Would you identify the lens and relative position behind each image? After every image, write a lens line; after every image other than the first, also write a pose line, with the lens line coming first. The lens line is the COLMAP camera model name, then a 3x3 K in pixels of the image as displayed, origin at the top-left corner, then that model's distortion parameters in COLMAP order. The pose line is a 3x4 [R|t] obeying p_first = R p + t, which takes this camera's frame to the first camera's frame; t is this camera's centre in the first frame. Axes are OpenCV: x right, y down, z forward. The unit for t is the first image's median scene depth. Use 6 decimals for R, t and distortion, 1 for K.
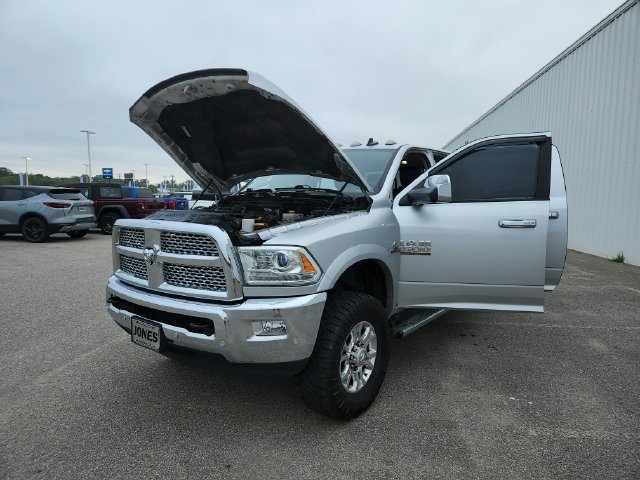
lens RADIAL K [[423.8, 0, 322.1], [0, 423.8, 238.7], [0, 0, 1]] dist [0.057536, -0.040473]
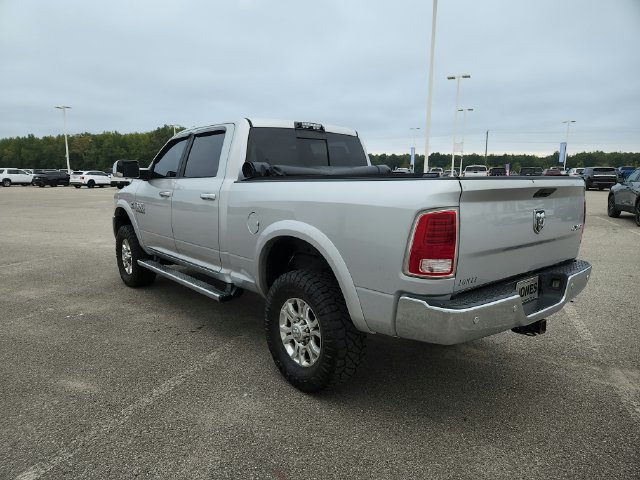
lens RADIAL K [[423.8, 0, 310.8], [0, 423.8, 240.0], [0, 0, 1]] dist [0.057536, -0.040473]
pose [[-0.237557, 0.136598, -0.961721, 1.732551], [-0.093173, 0.982294, 0.162535, -0.196732], [0.966895, 0.128218, -0.220624, 2.182065]]
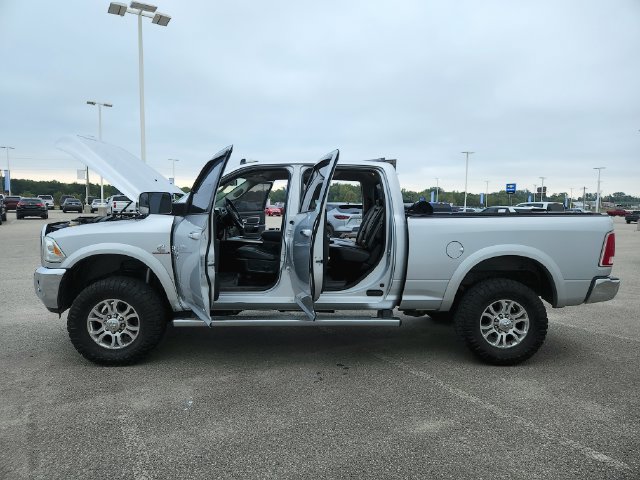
lens RADIAL K [[423.8, 0, 322.0], [0, 423.8, 242.6], [0, 0, 1]] dist [0.057536, -0.040473]
pose [[0.614634, 0.062385, -0.786342, 1.531571], [-0.081799, 0.996534, 0.015124, -0.060886], [0.784560, 0.055026, 0.617607, 0.630429]]
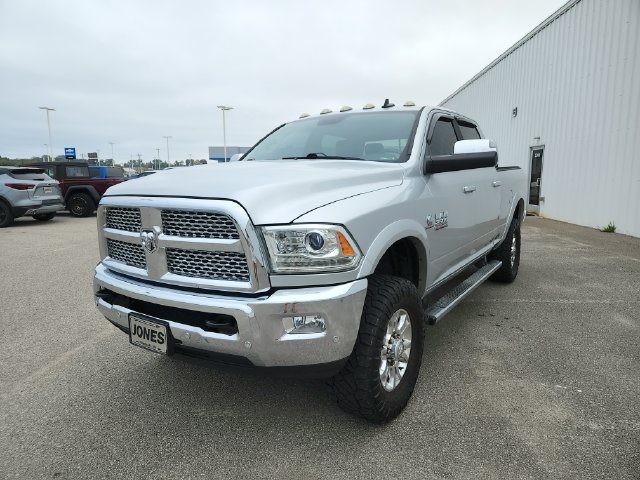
lens RADIAL K [[423.8, 0, 315.7], [0, 423.8, 240.3], [0, 0, 1]] dist [0.057536, -0.040473]
pose [[0.998556, -0.026545, 0.046715, -0.106987], [0.023857, 0.998079, 0.057177, 0.001070], [-0.048143, -0.055980, 0.997271, 0.147329]]
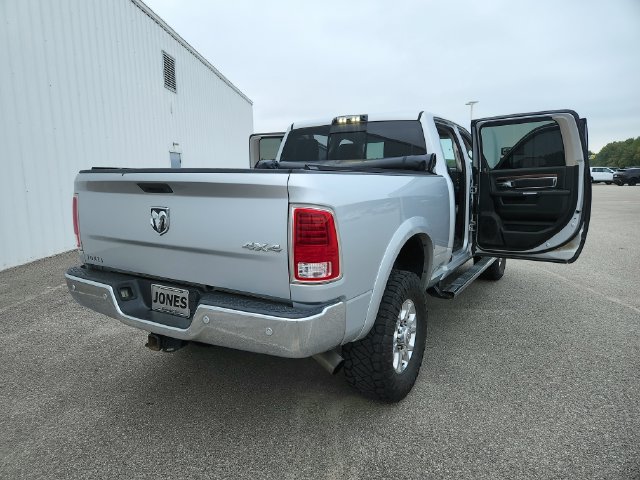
lens RADIAL K [[423.8, 0, 317.0], [0, 423.8, 240.6], [0, 0, 1]] dist [0.057536, -0.040473]
pose [[-0.996798, 0.013223, -0.078855, 0.570482], [-0.005952, 0.971223, 0.238099, -0.281880], [0.079734, 0.237806, -0.968034, 3.184469]]
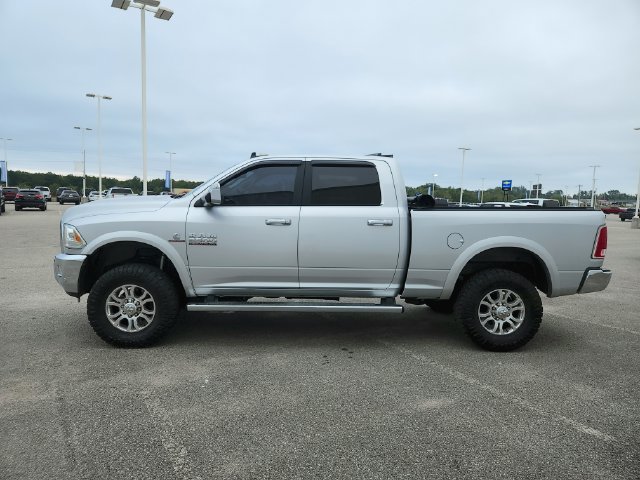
lens RADIAL K [[423.8, 0, 318.6], [0, 423.8, 237.4], [0, 0, 1]] dist [0.057536, -0.040473]
pose [[0.616358, 0.068973, -0.784439, 1.563937], [-0.092156, 0.995630, 0.015132, -0.043544], [0.782055, 0.062964, 0.620021, 0.555910]]
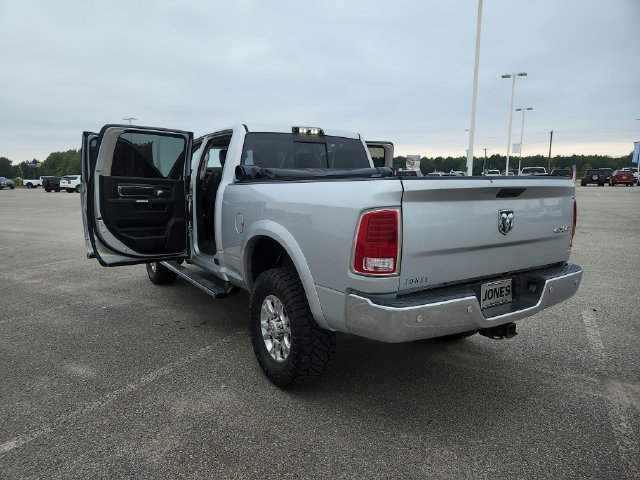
lens RADIAL K [[423.8, 0, 309.8], [0, 423.8, 235.9], [0, 0, 1]] dist [0.057536, -0.040473]
pose [[-0.359011, 0.115296, -0.926185, 1.709594], [-0.082842, 0.984488, 0.154665, -0.207525], [0.929650, 0.132253, -0.343891, 2.365066]]
